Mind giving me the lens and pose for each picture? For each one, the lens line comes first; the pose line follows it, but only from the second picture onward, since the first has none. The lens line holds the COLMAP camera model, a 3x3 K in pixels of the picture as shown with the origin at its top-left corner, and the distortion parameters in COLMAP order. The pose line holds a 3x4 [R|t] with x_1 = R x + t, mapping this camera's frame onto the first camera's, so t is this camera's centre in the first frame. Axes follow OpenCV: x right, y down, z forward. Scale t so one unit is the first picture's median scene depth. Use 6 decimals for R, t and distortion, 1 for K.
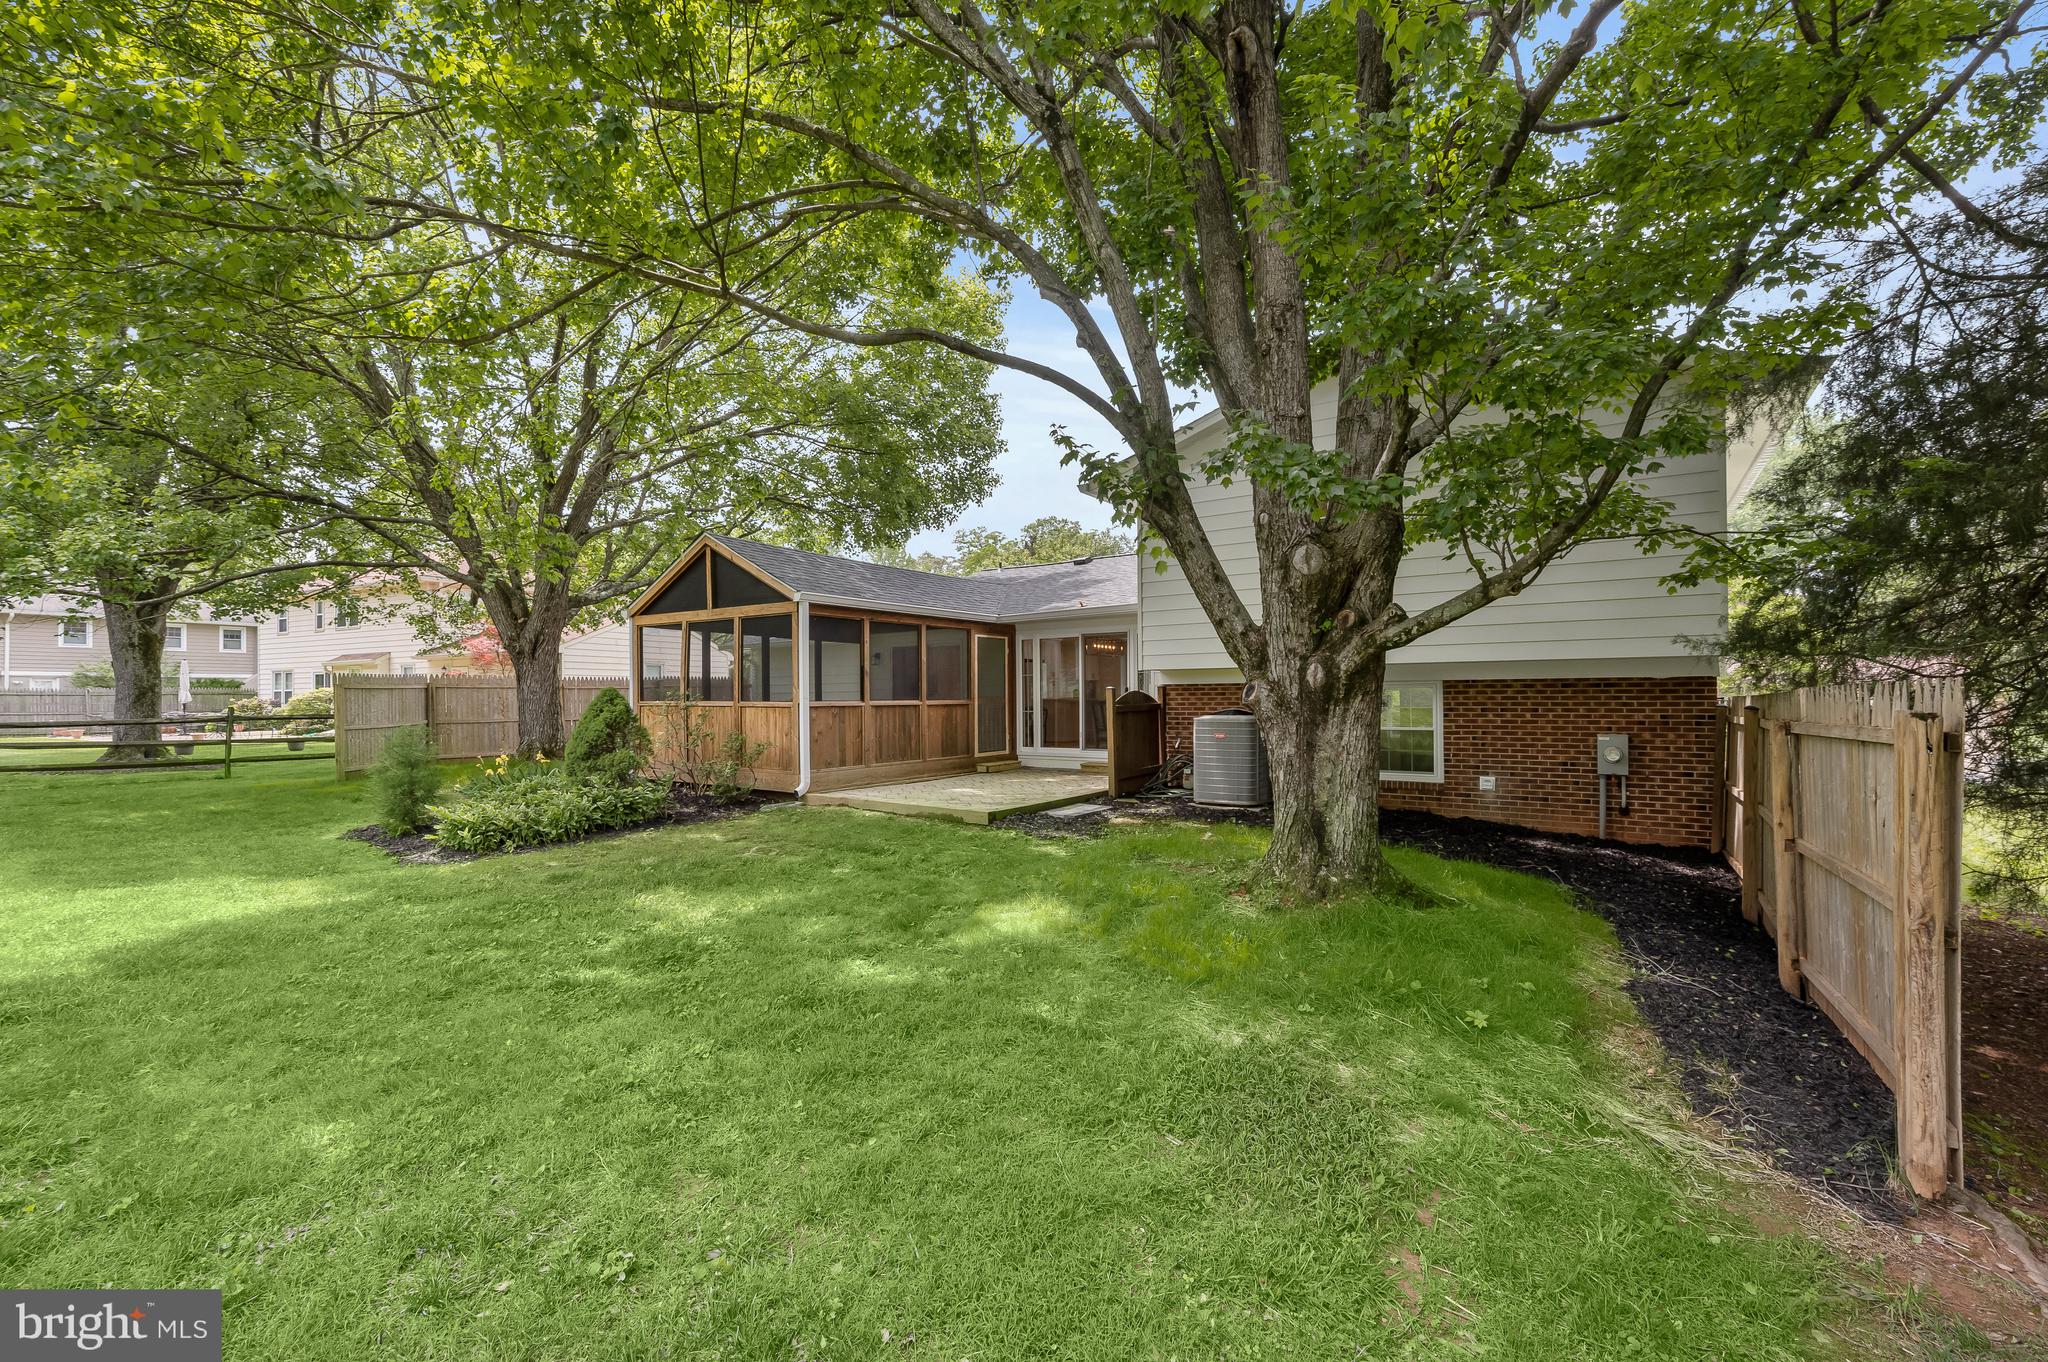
lens RADIAL K [[900.8, 0, 1041.0], [0, 900.8, 688.4], [0, 0, 1]] dist [-0.015946, 0.000007]
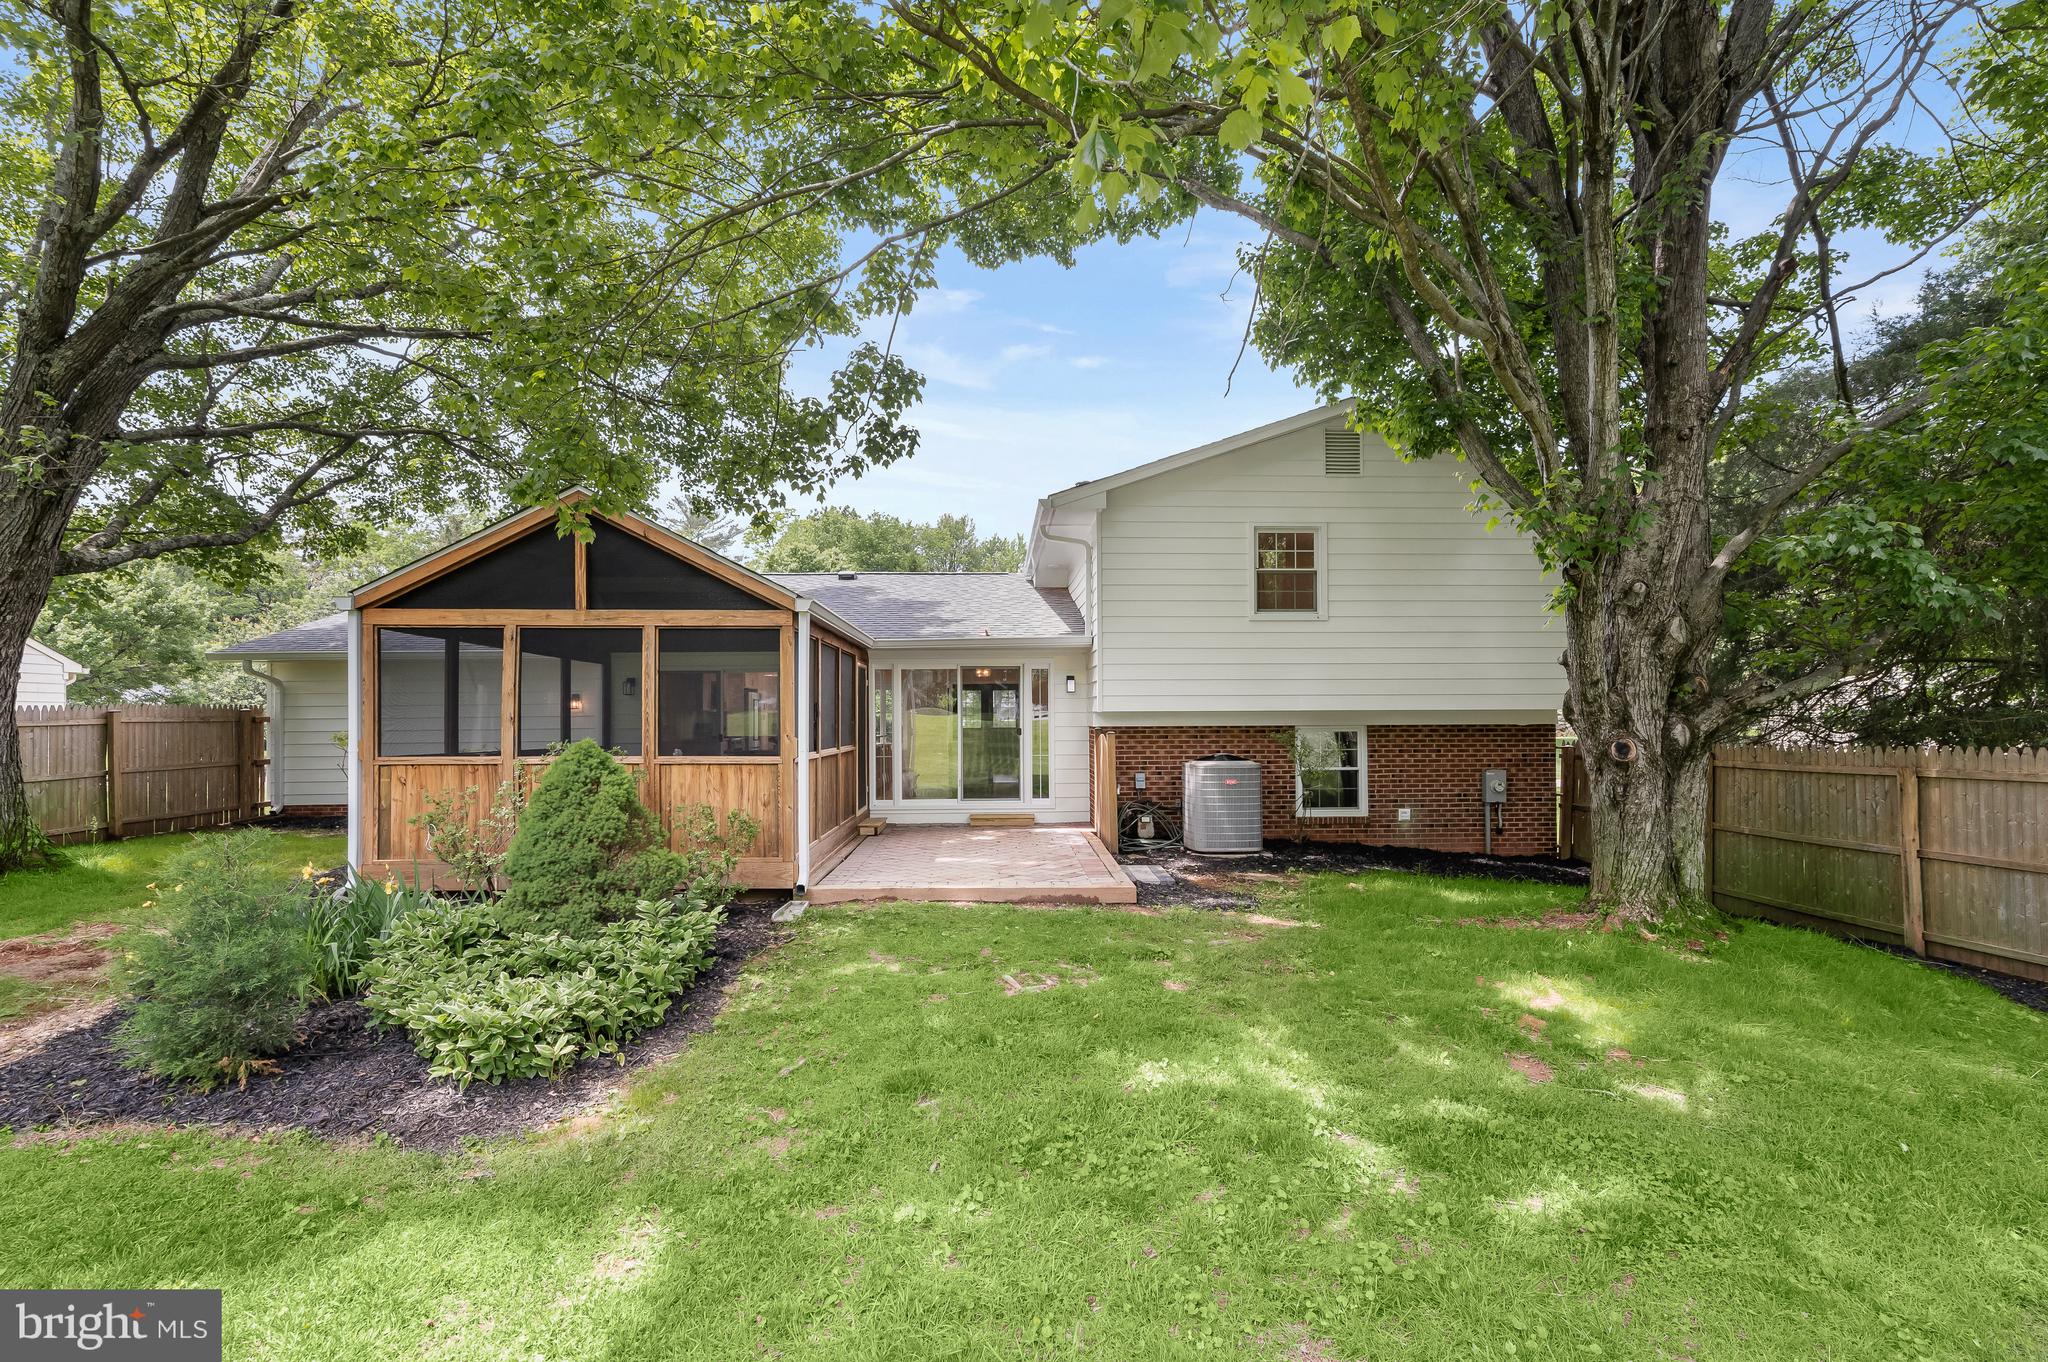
lens RADIAL K [[900.8, 0, 1063.6], [0, 900.8, 705.5], [0, 0, 1]] dist [-0.015946, 0.000007]
pose [[0.783717, 0.012160, 0.620999, -0.608603], [-0.006980, 0.999918, -0.010771, -0.021017], [-0.621079, 0.004107, 0.783737, 0.382172]]
